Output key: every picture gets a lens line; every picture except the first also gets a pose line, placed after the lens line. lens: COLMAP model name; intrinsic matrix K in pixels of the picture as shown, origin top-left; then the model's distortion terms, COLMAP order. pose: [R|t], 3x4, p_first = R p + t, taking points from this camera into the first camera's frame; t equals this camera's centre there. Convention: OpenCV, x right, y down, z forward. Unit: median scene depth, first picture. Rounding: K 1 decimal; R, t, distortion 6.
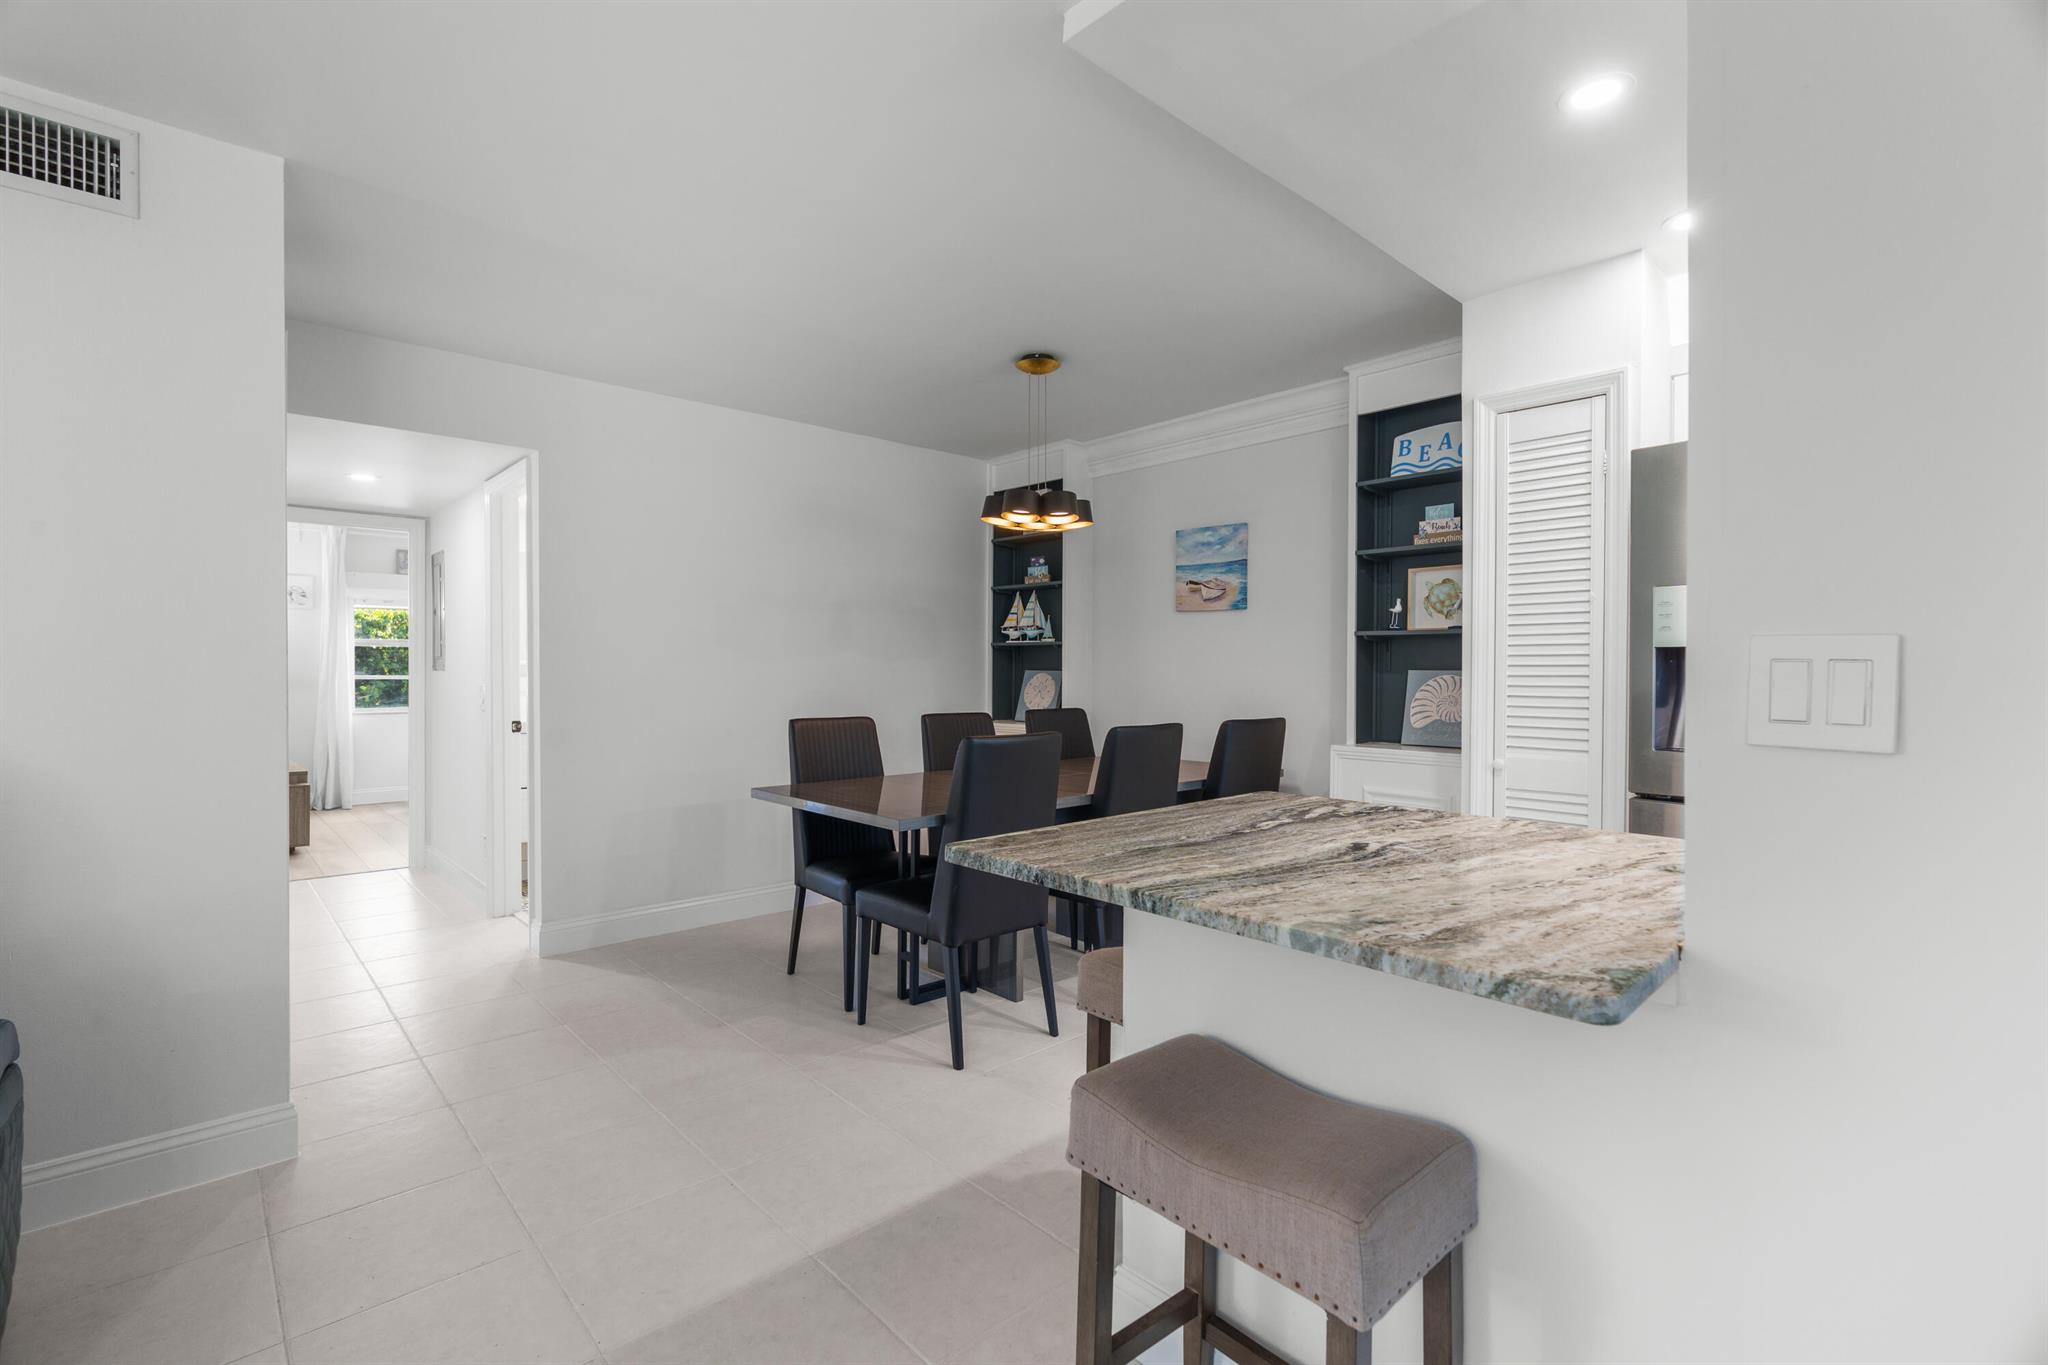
lens RADIAL K [[924.6, 0, 1009.2], [0, 924.6, 677.8], [0, 0, 1]] dist [-0.007552, 0.002685]
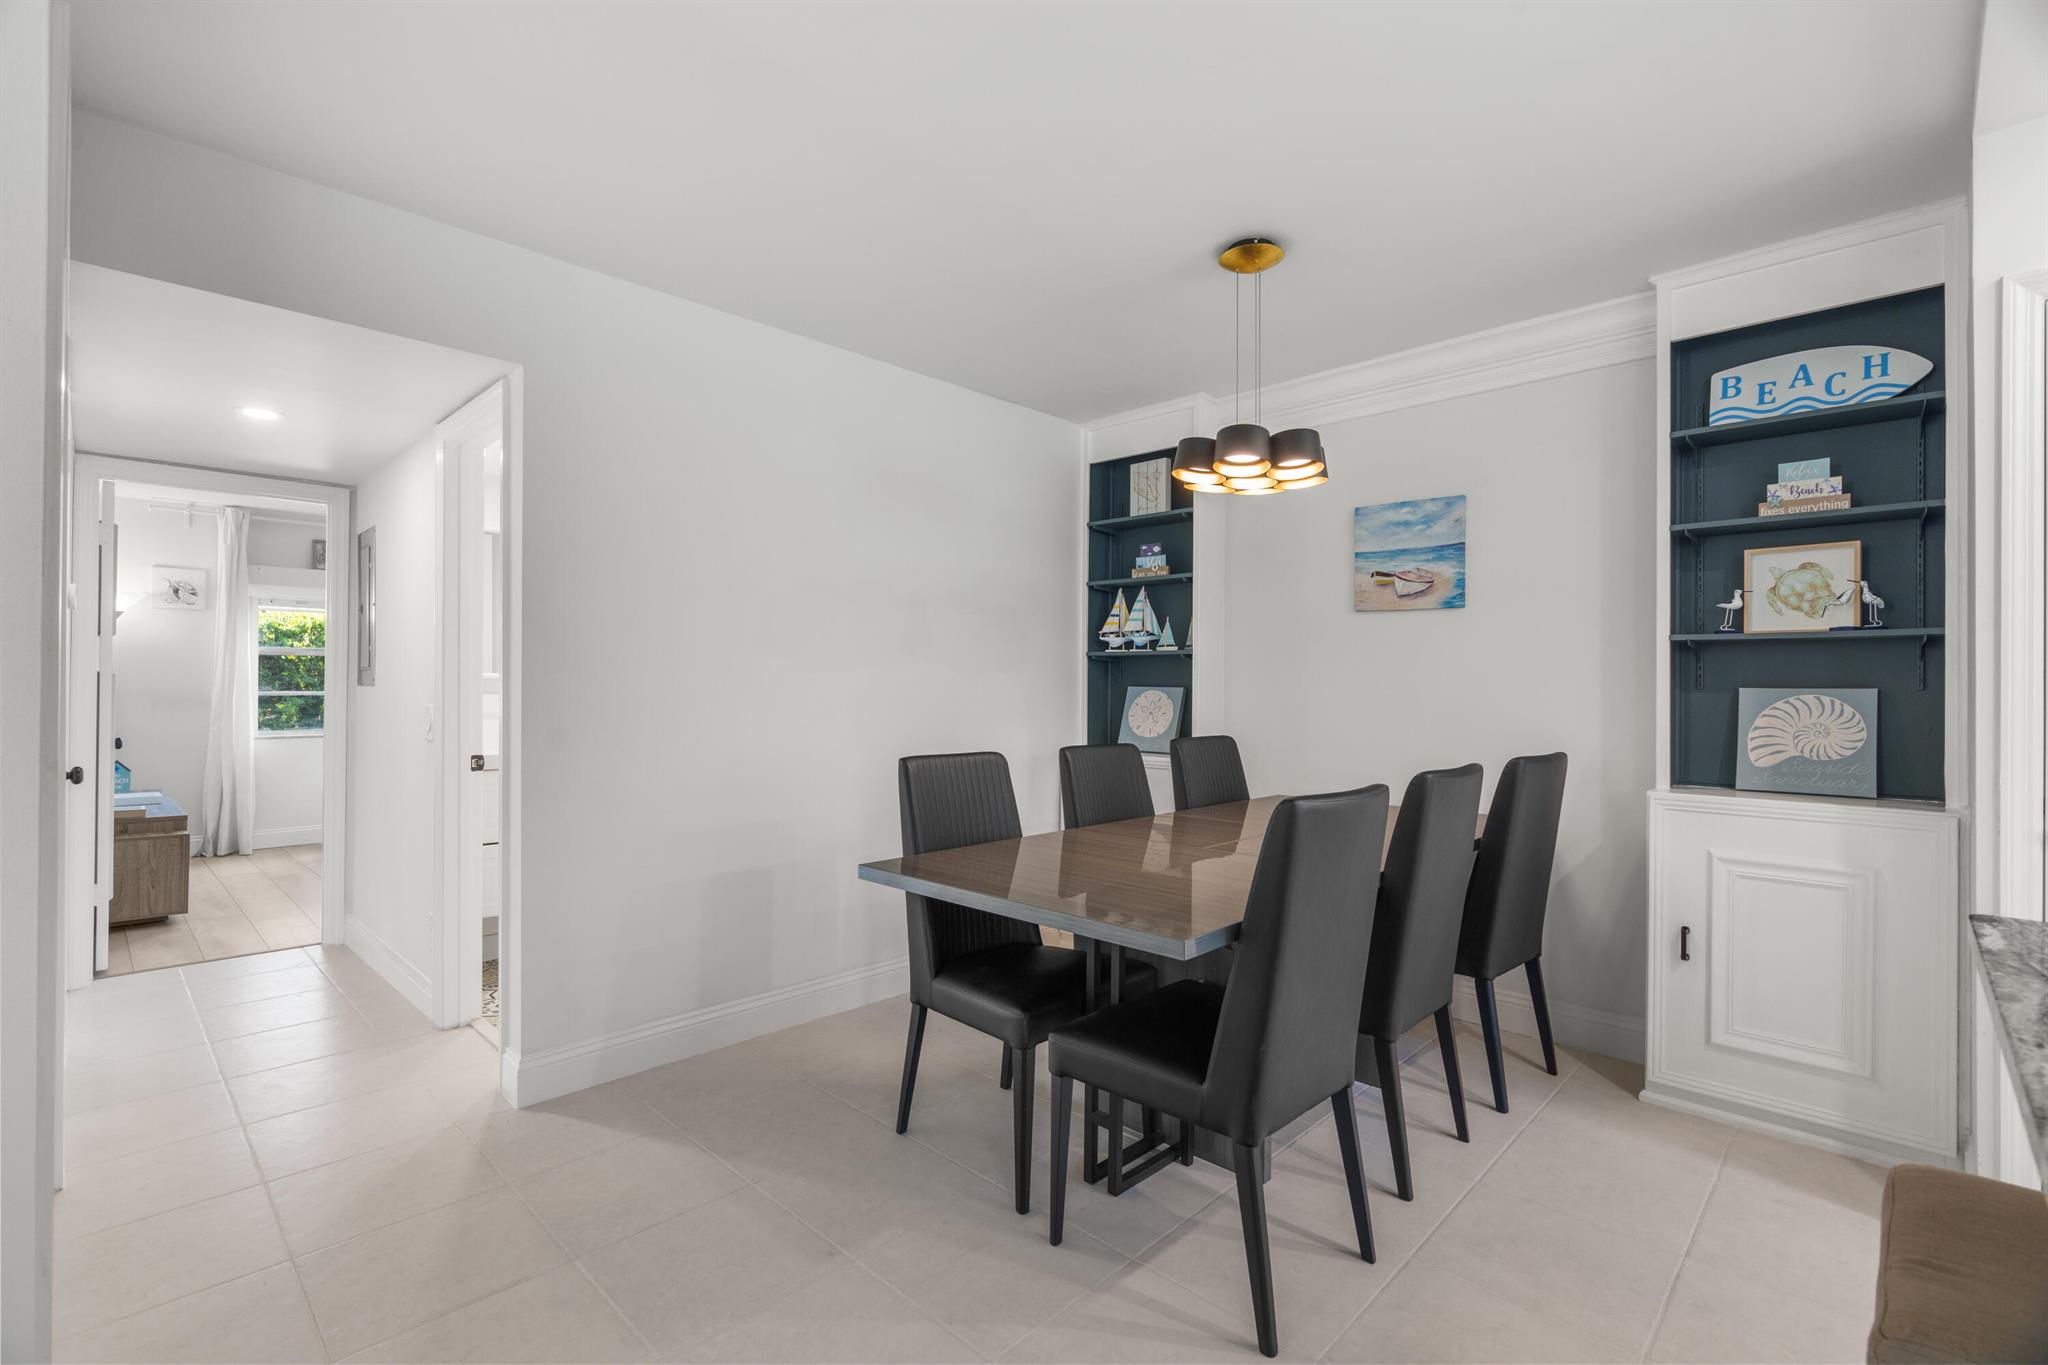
lens RADIAL K [[924.6, 0, 1007.8], [0, 924.6, 679.7], [0, 0, 1]] dist [-0.007552, 0.002685]
pose [[0.998317, 0.002474, 0.057947, -0.164848], [-0.001594, 0.999883, -0.015242, -0.002339], [-0.057978, 0.015124, 0.998203, 0.258536]]
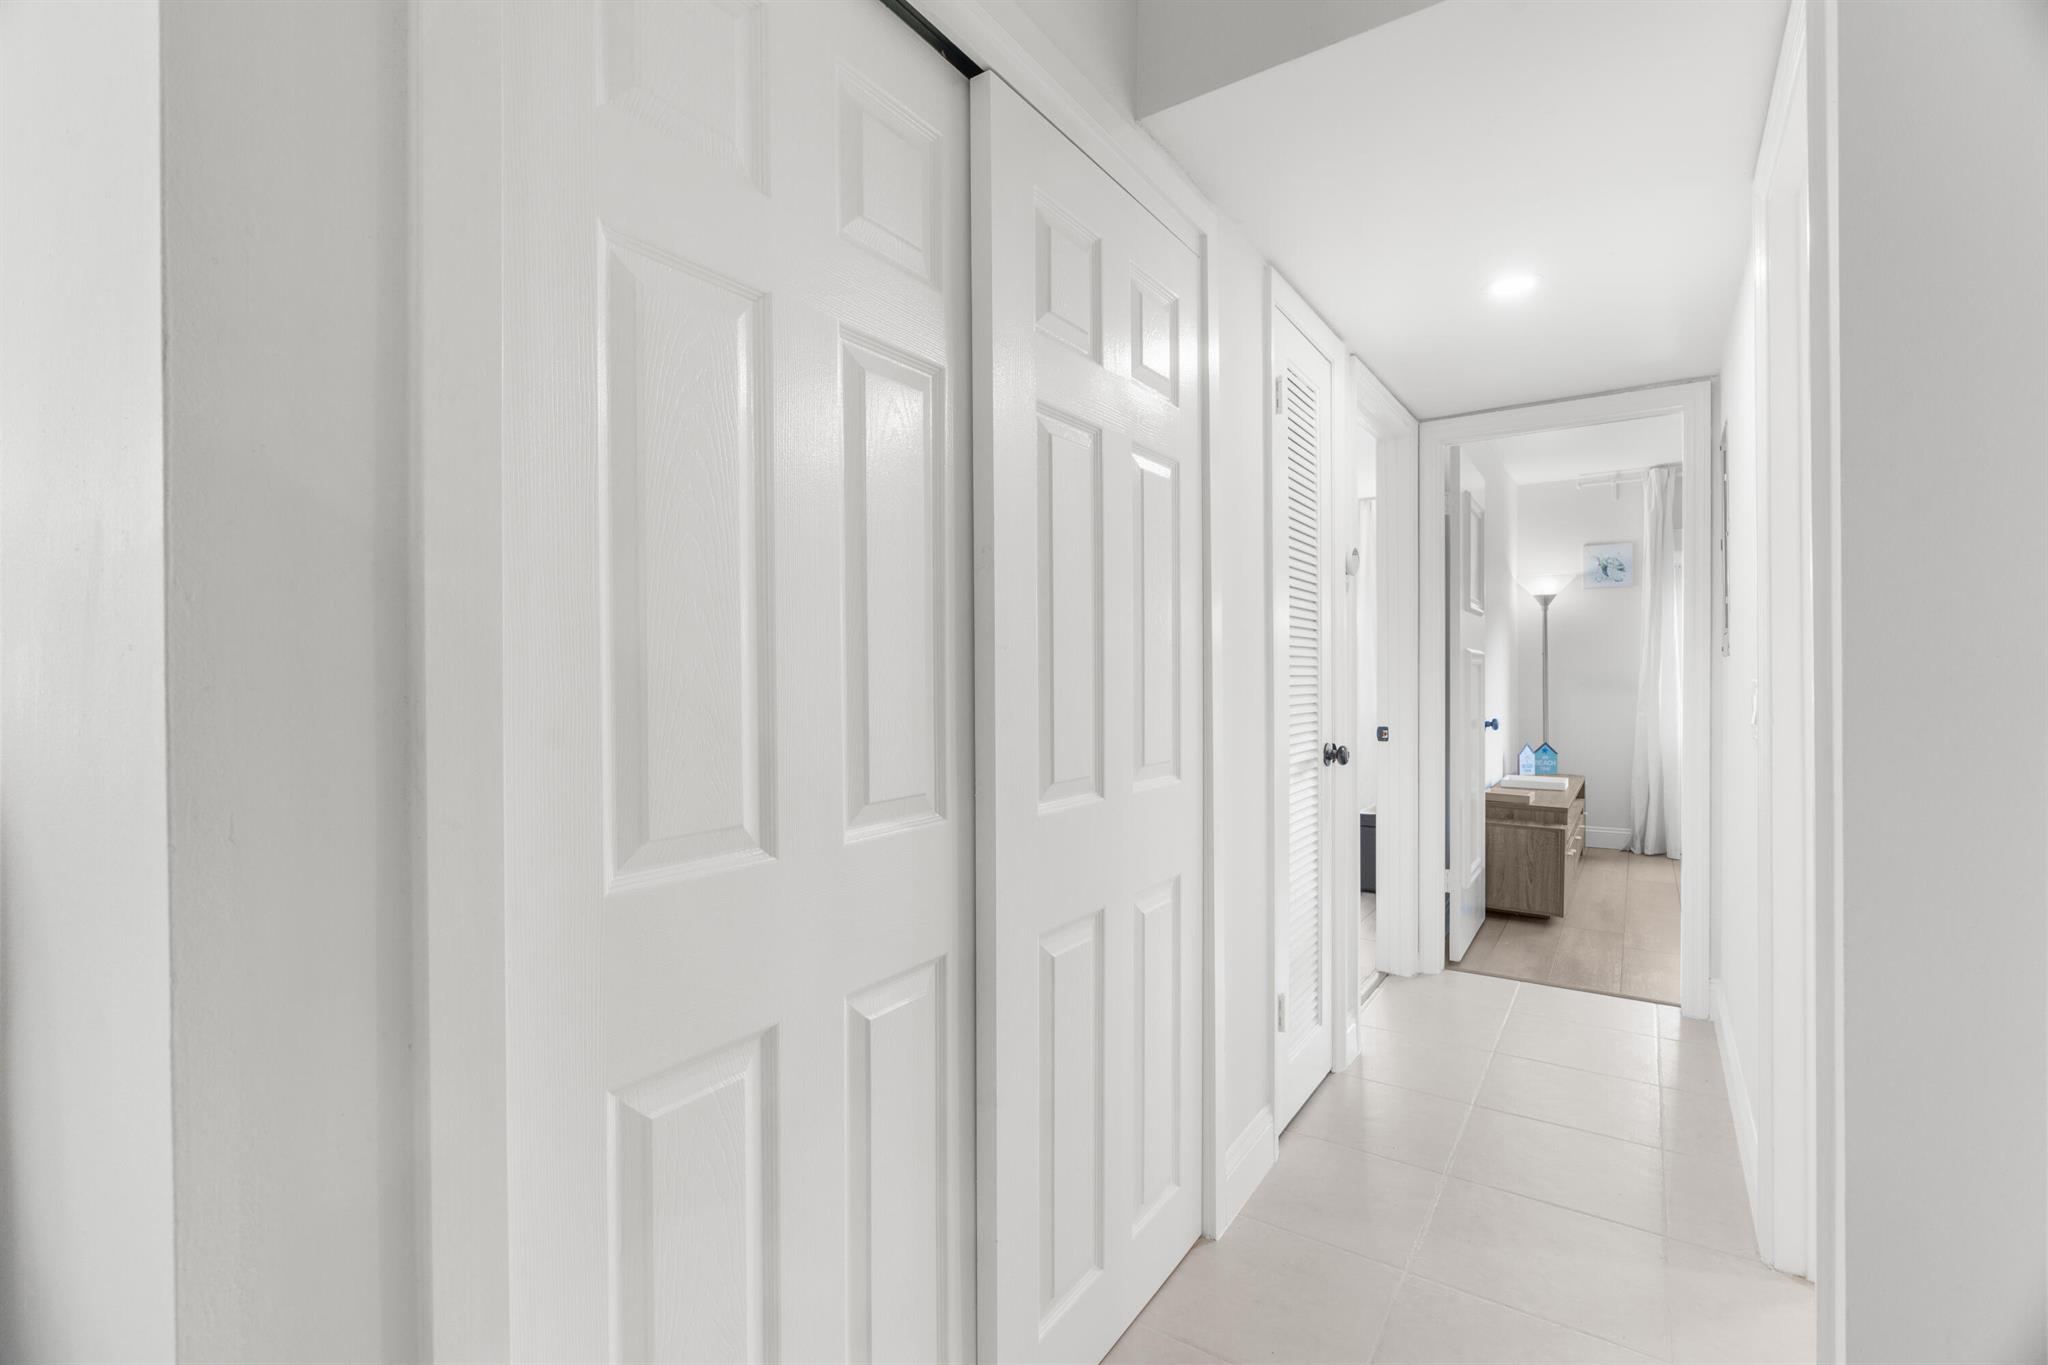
lens RADIAL K [[924.6, 0, 1020.6], [0, 924.6, 679.9], [0, 0, 1]] dist [-0.007552, 0.002685]
pose [[0.239007, -0.000977, -0.971017, -0.255282], [-0.002615, 0.999995, -0.001650, 0.009557], [0.971014, 0.002933, 0.239004, 0.598183]]
